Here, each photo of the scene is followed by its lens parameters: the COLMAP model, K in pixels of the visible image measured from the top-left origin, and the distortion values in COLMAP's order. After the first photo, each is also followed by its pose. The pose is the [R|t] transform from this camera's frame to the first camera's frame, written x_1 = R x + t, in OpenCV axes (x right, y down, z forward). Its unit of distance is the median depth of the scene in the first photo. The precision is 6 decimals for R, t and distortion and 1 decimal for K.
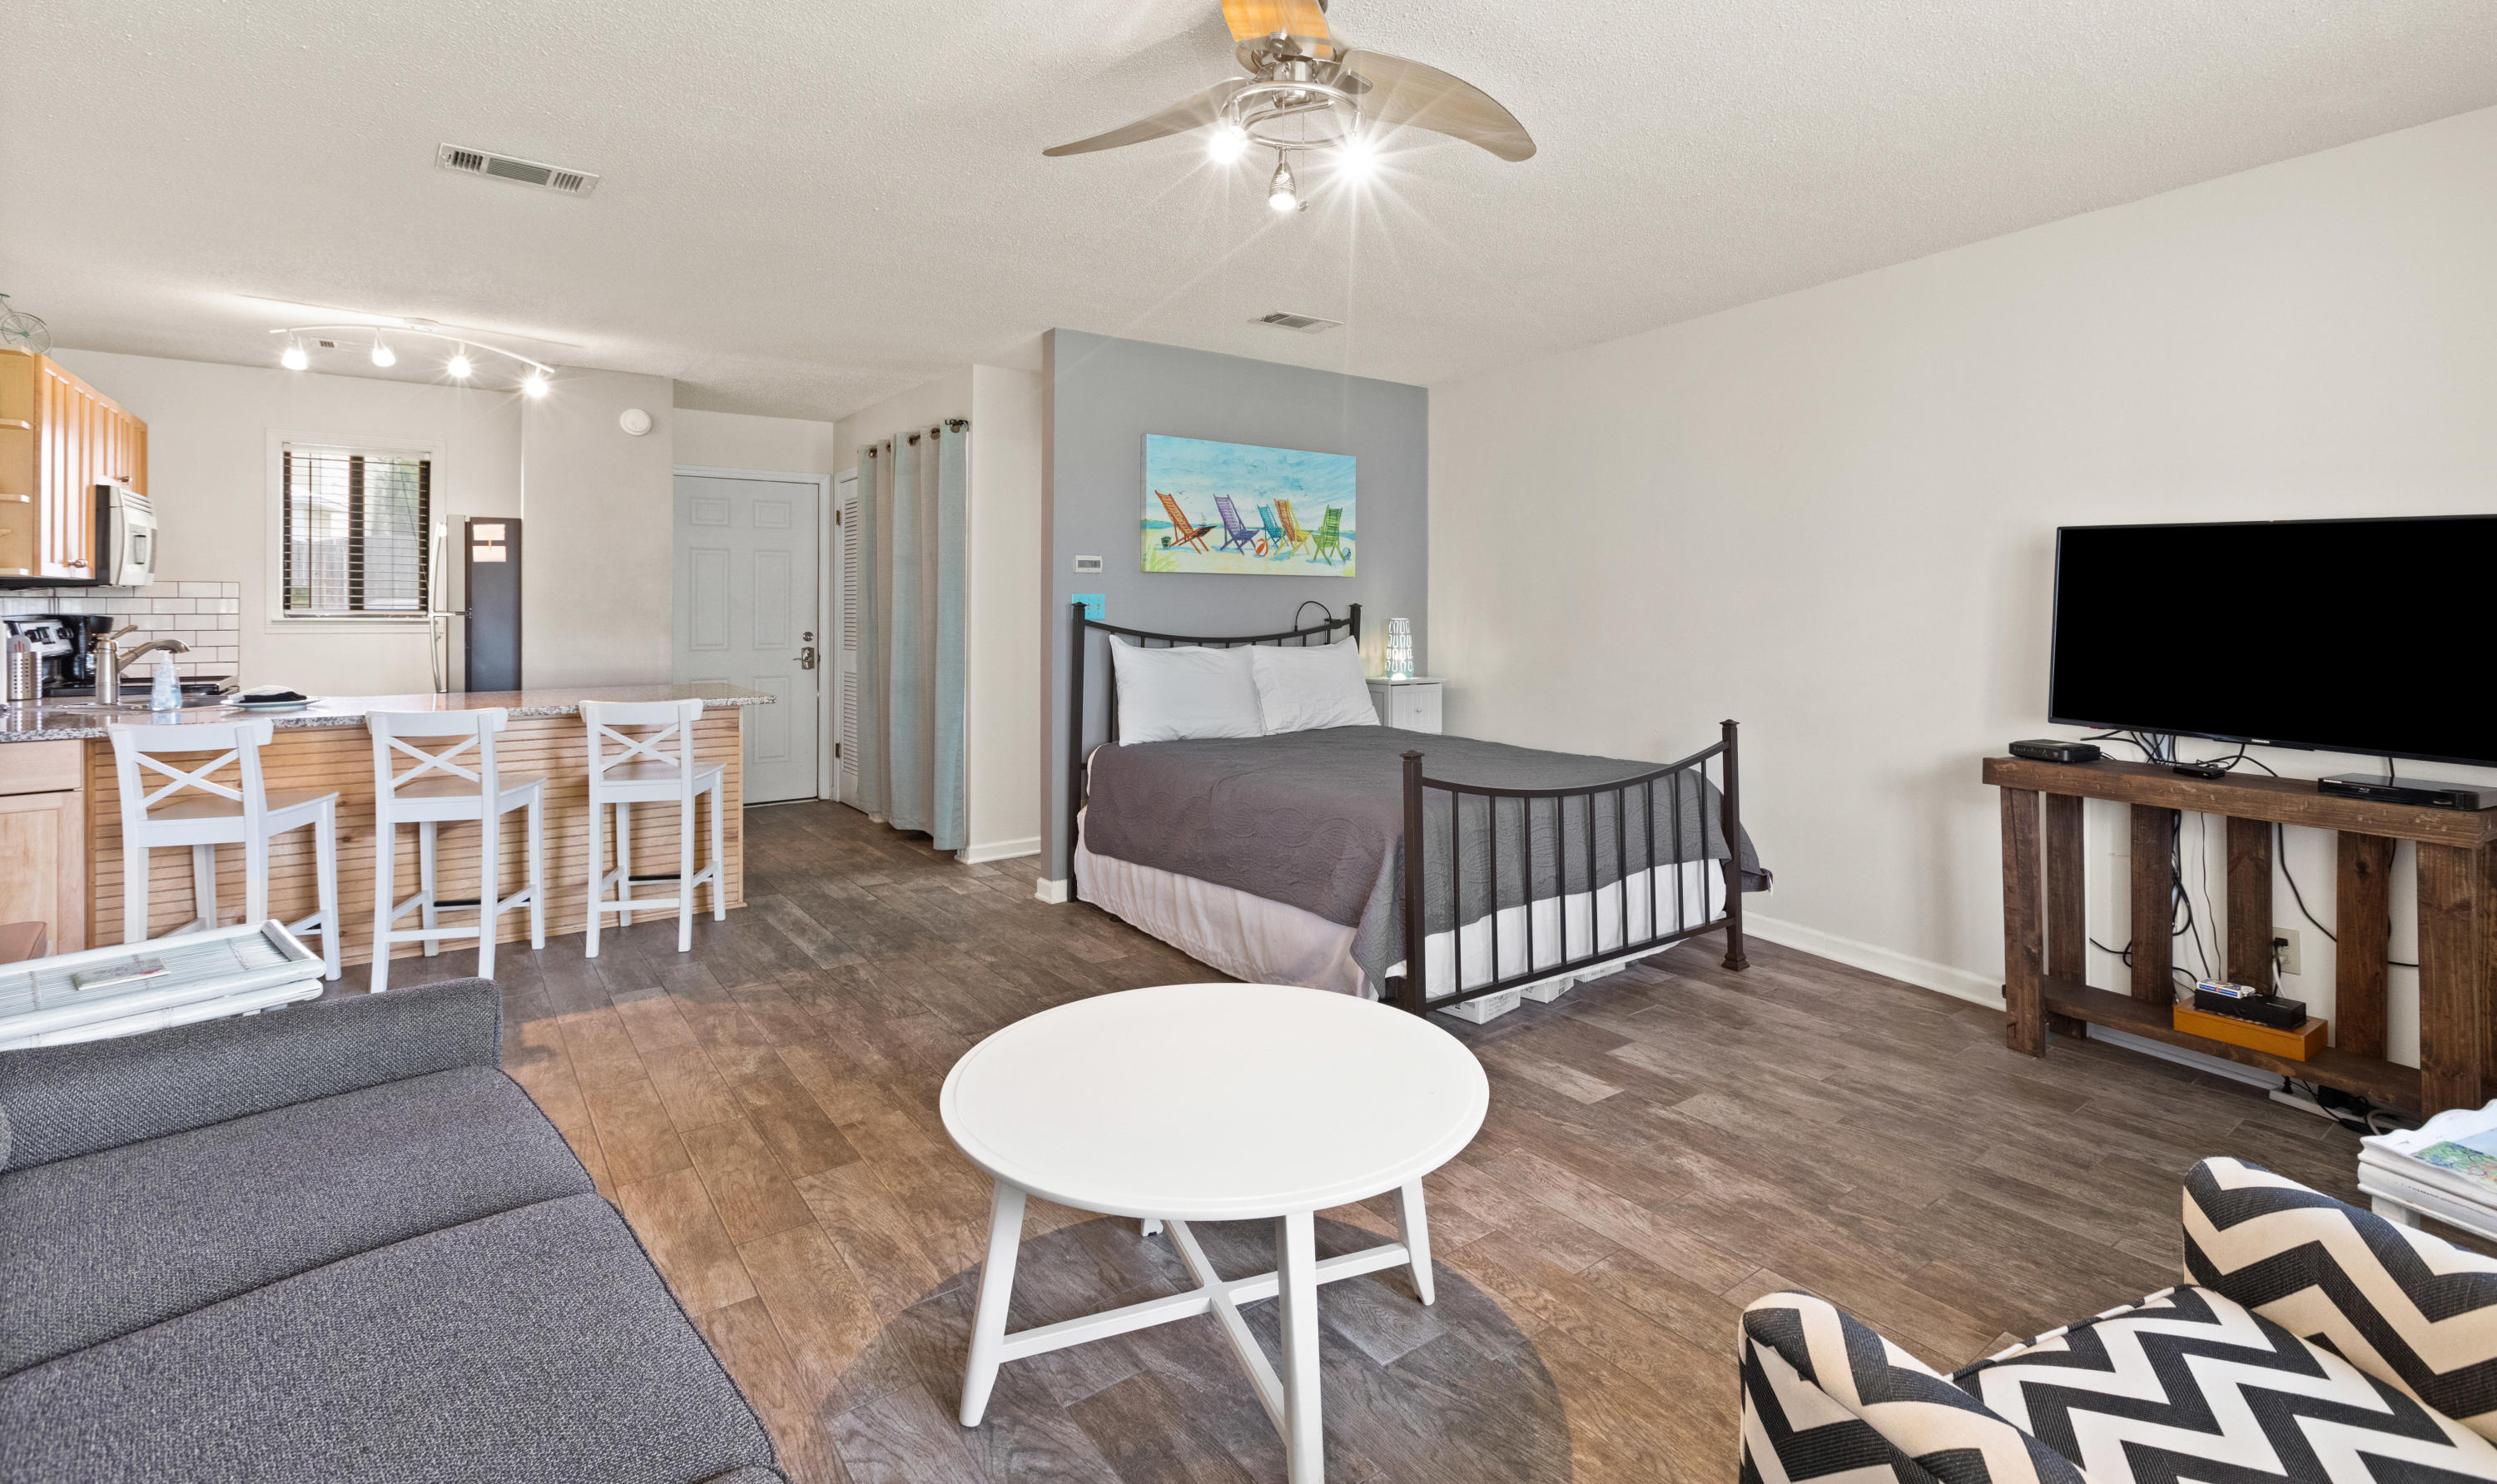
lens RADIAL K [[1140.6, 0, 1281.4], [0, 1140.6, 597.3], [0, 0, 1]] dist [-0.003642, 0.000075]
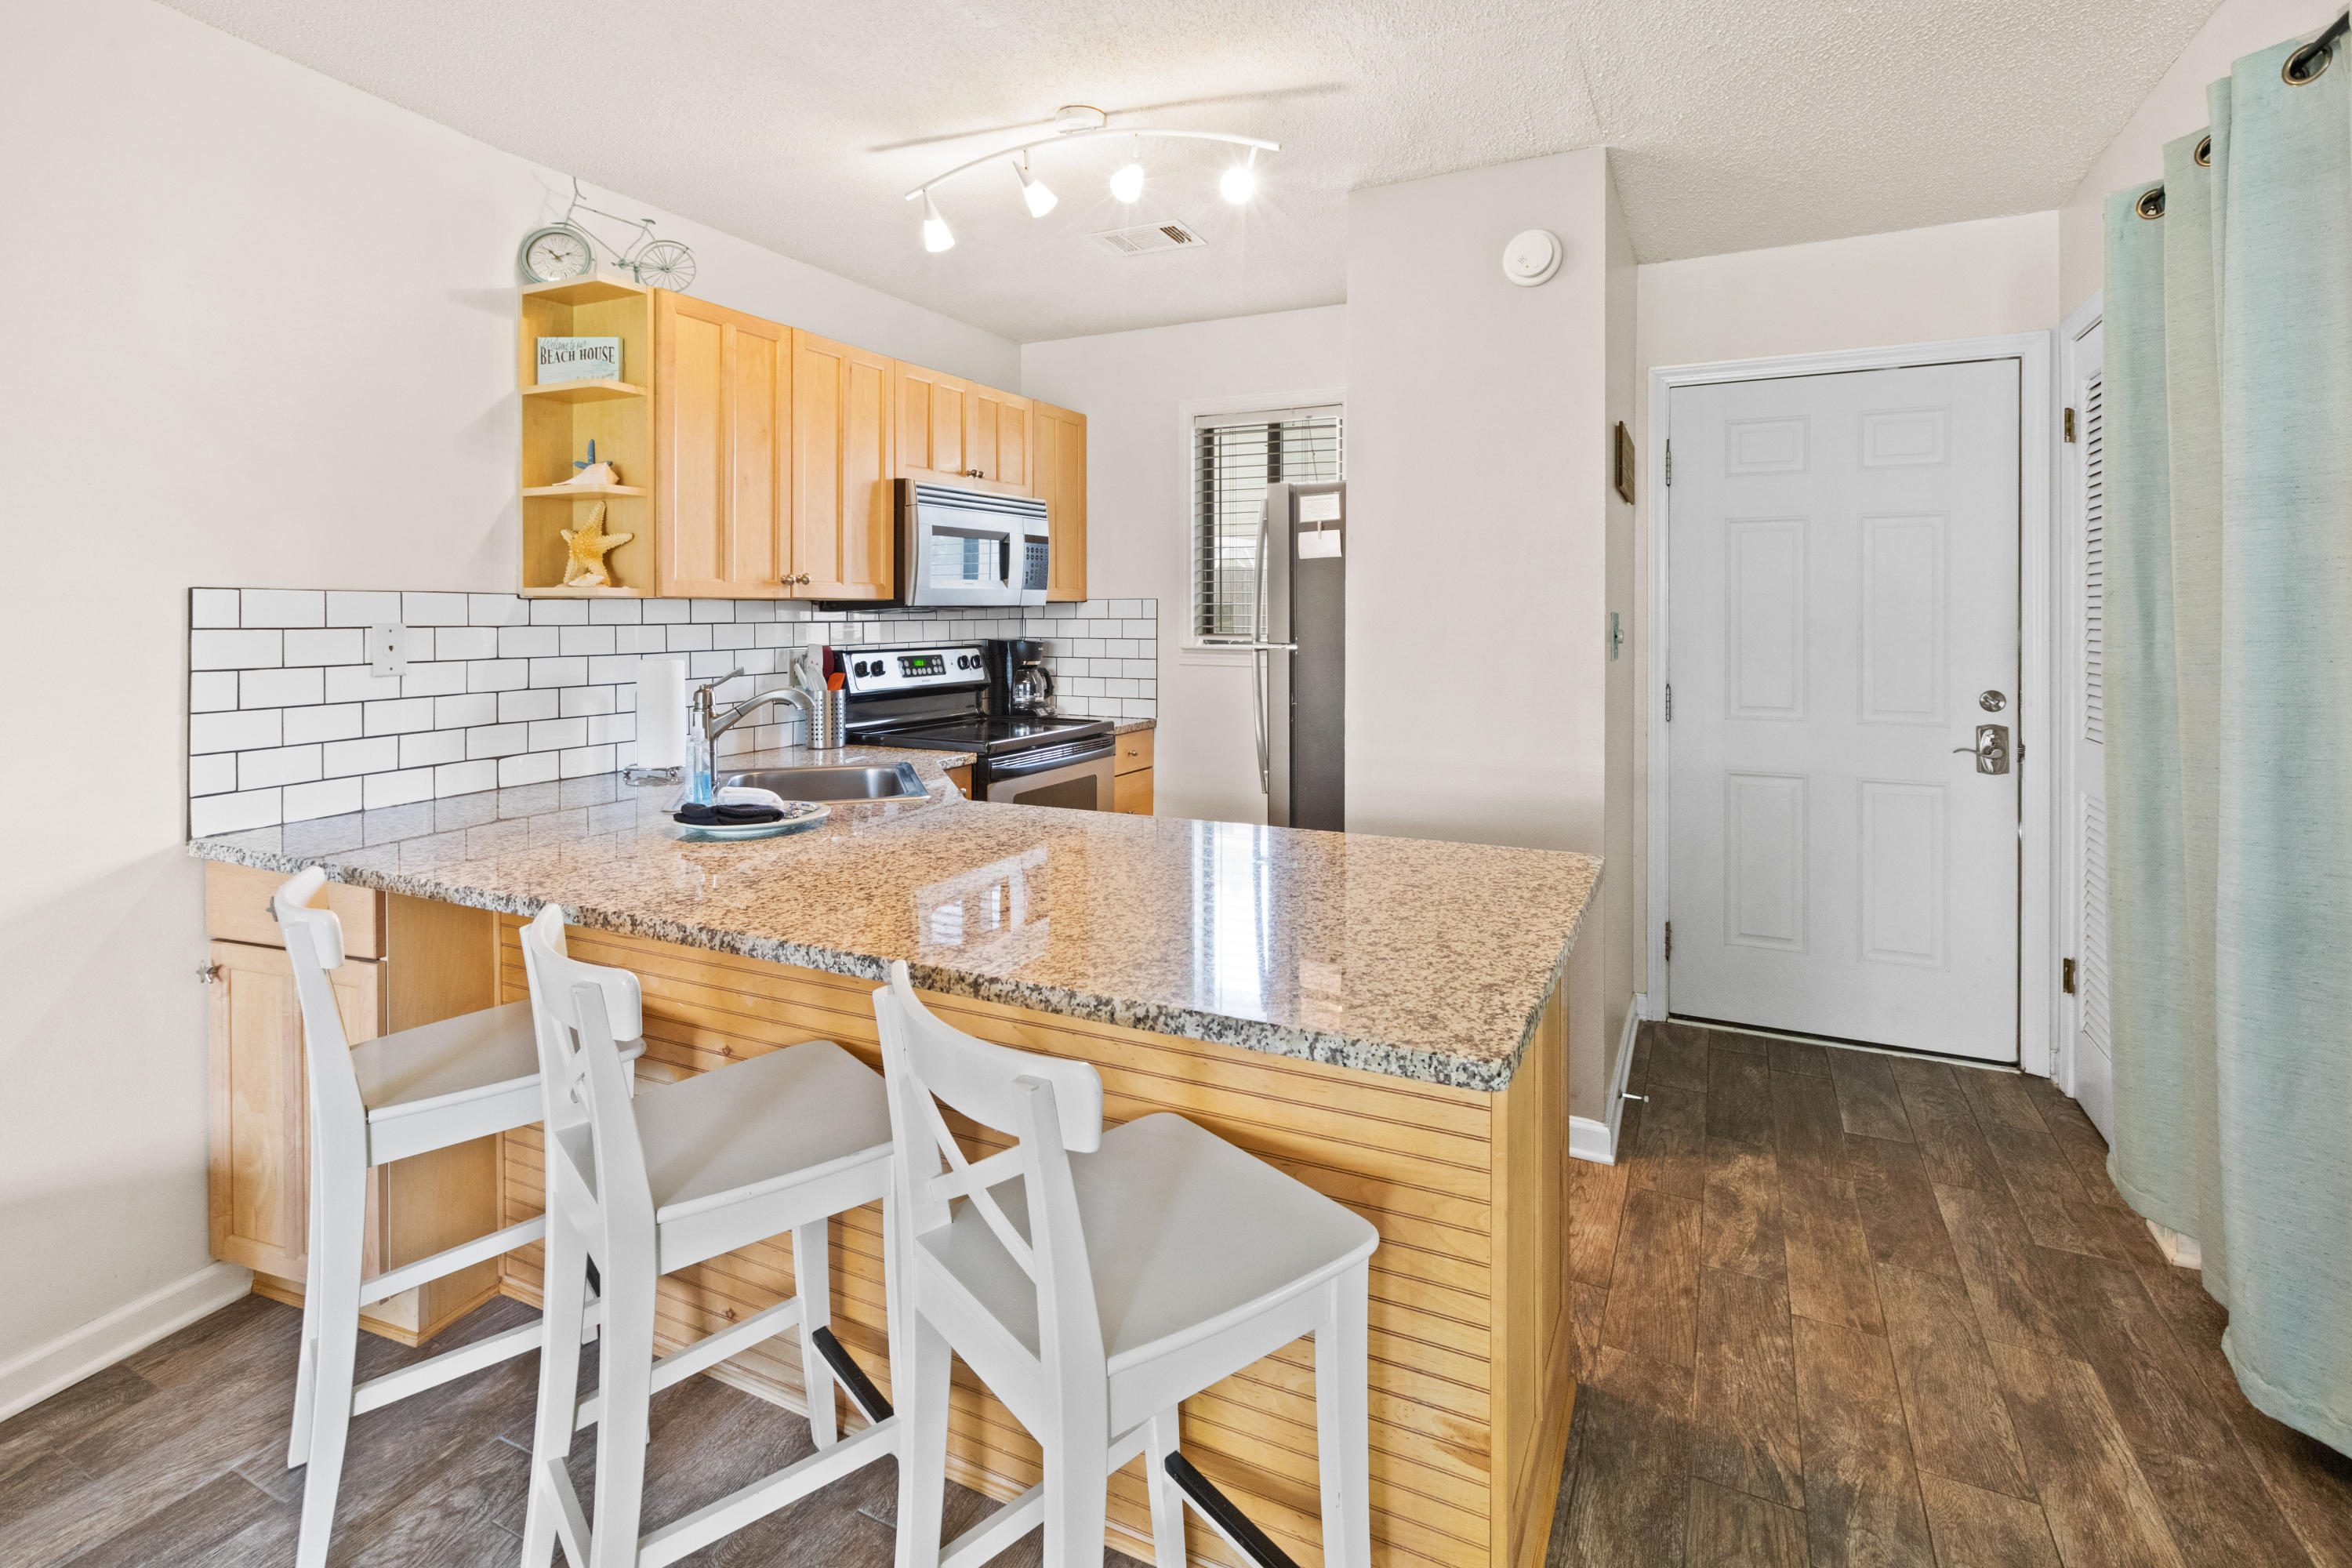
lens RADIAL K [[1116.5, 0, 1180.2], [0, 1116.5, 619.3], [0, 0, 1]] dist [-0.000738, -0.000535]
pose [[0.446244, 0.002586, -0.894907, -0.234661], [0.009654, 0.999924, 0.007704, -0.005465], [0.894859, -0.012077, 0.446185, 0.736050]]
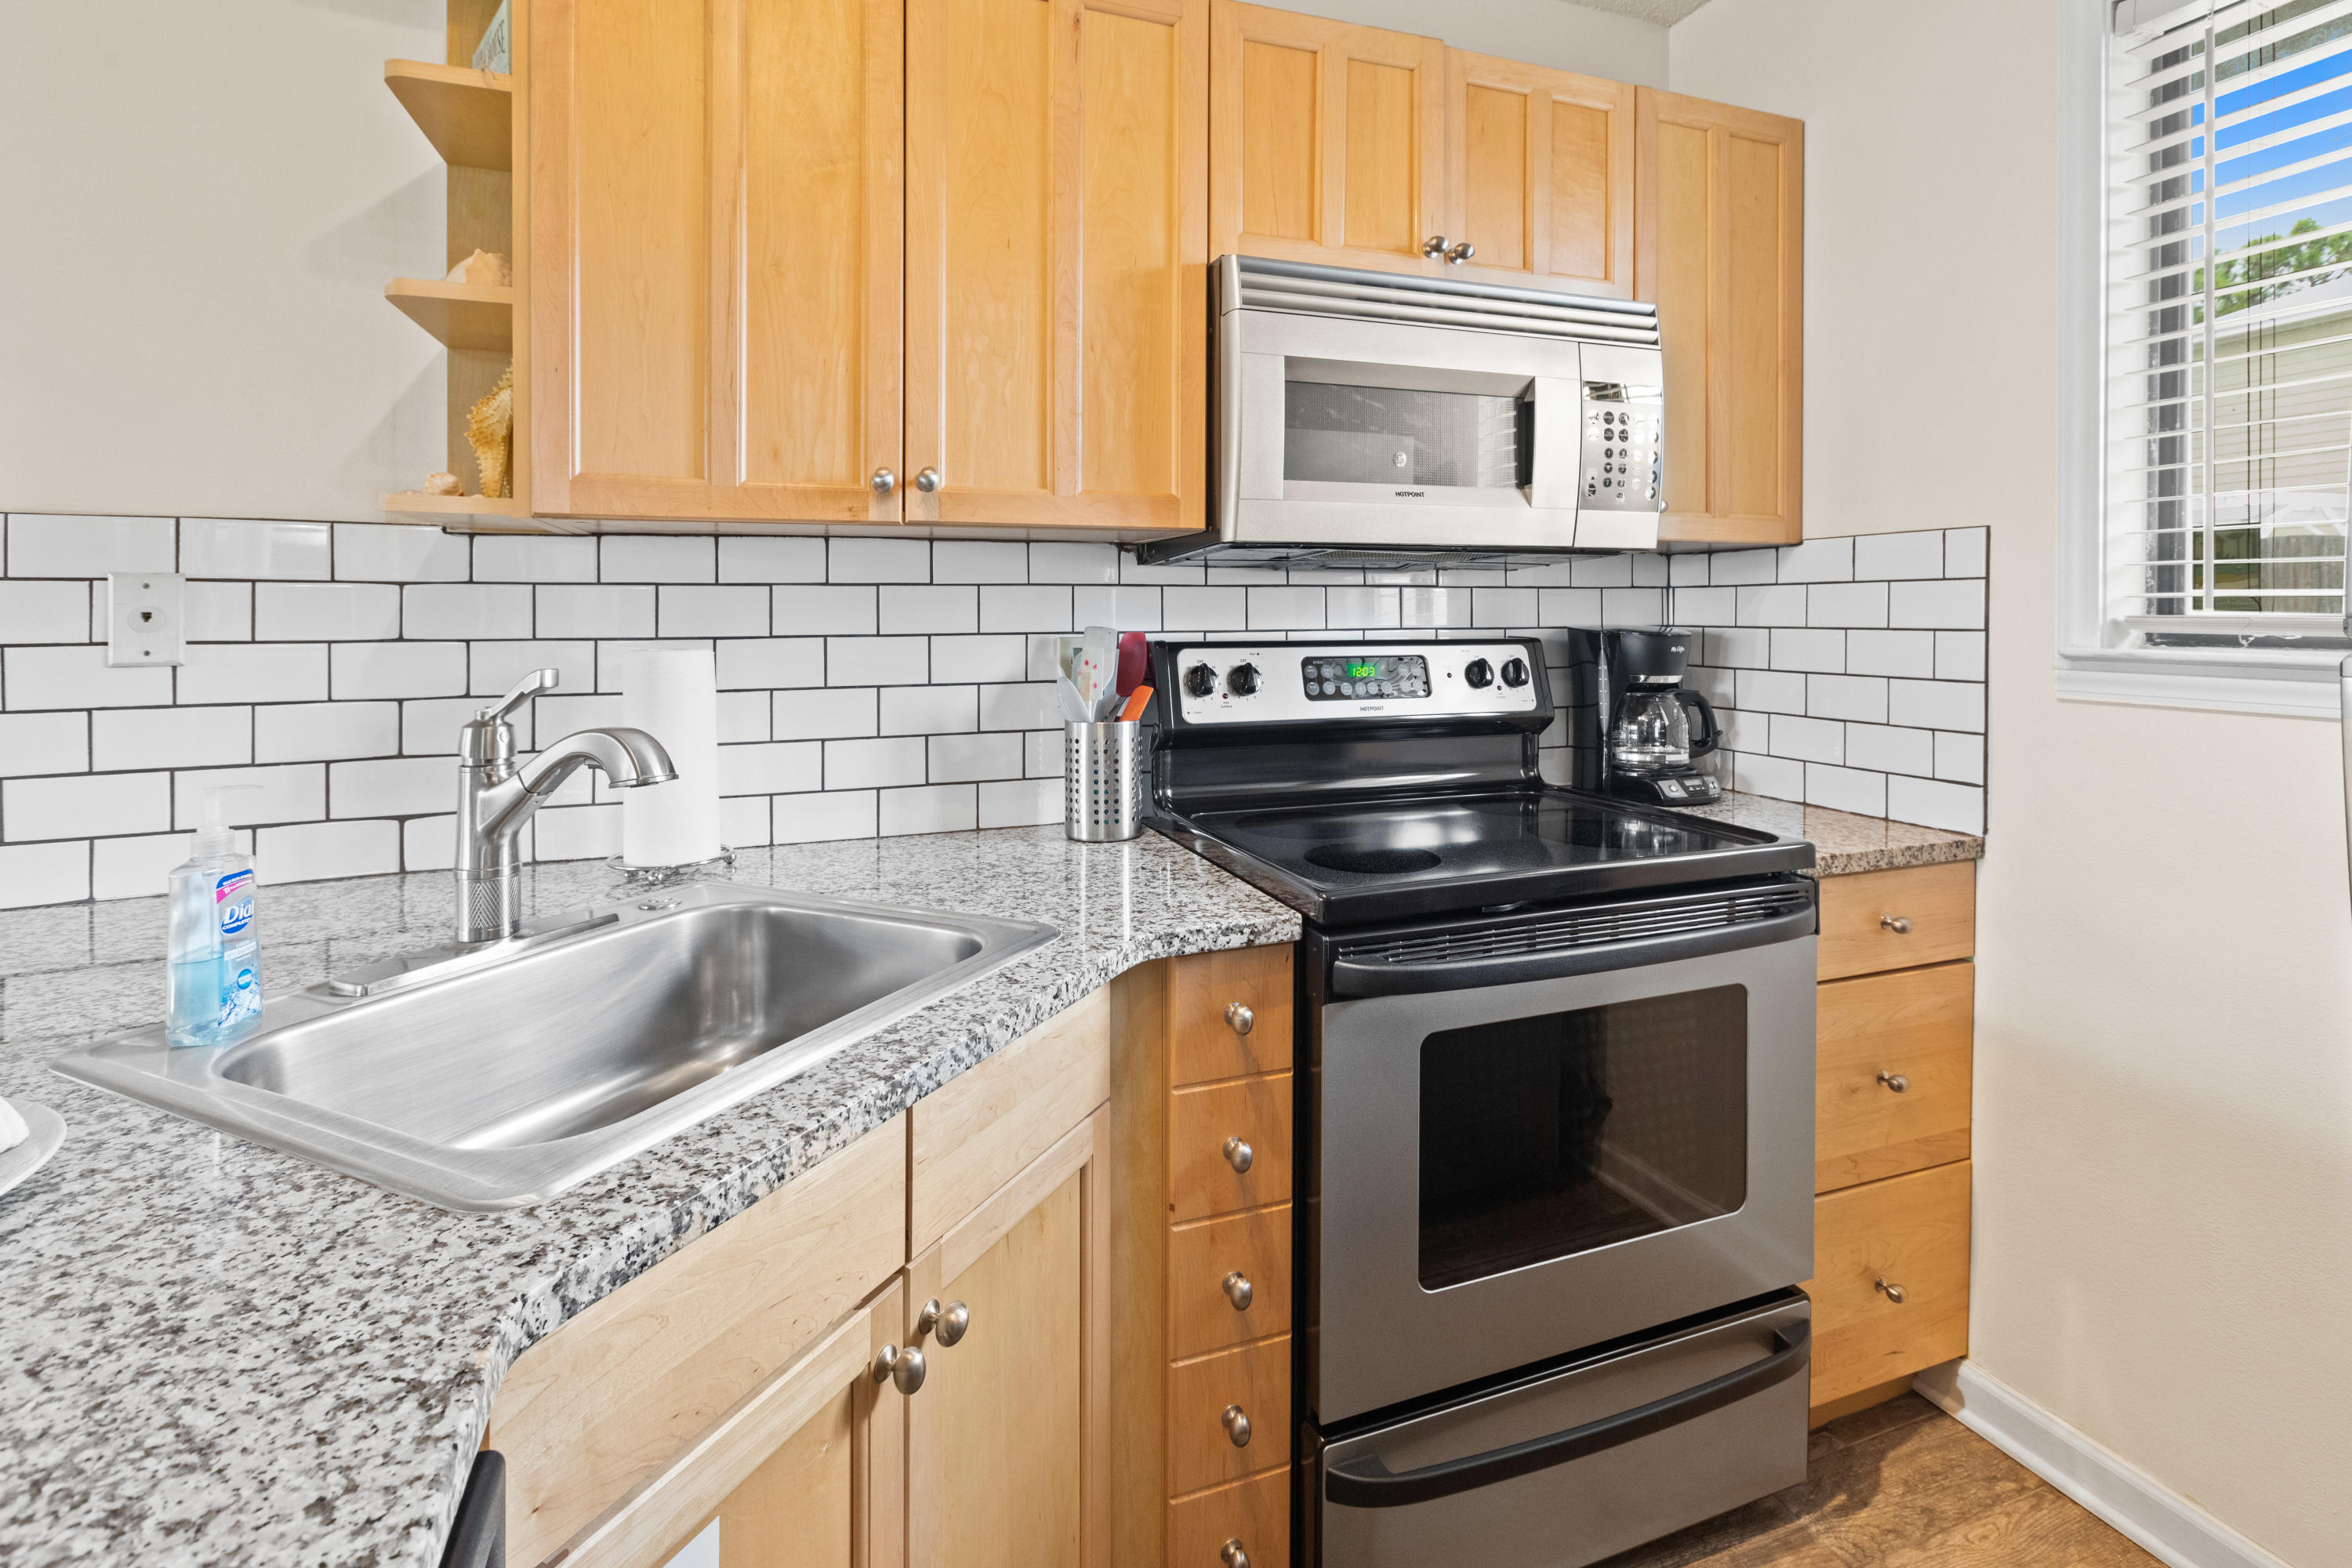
lens RADIAL K [[1116.5, 0, 1180.2], [0, 1116.5, 619.3], [0, 0, 1]] dist [-0.000738, -0.000535]
pose [[-0.276811, 0.004543, -0.960914, -0.626420], [0.009731, 0.999951, 0.001924, 0.009979], [0.960875, -0.008819, -0.276842, 0.963832]]
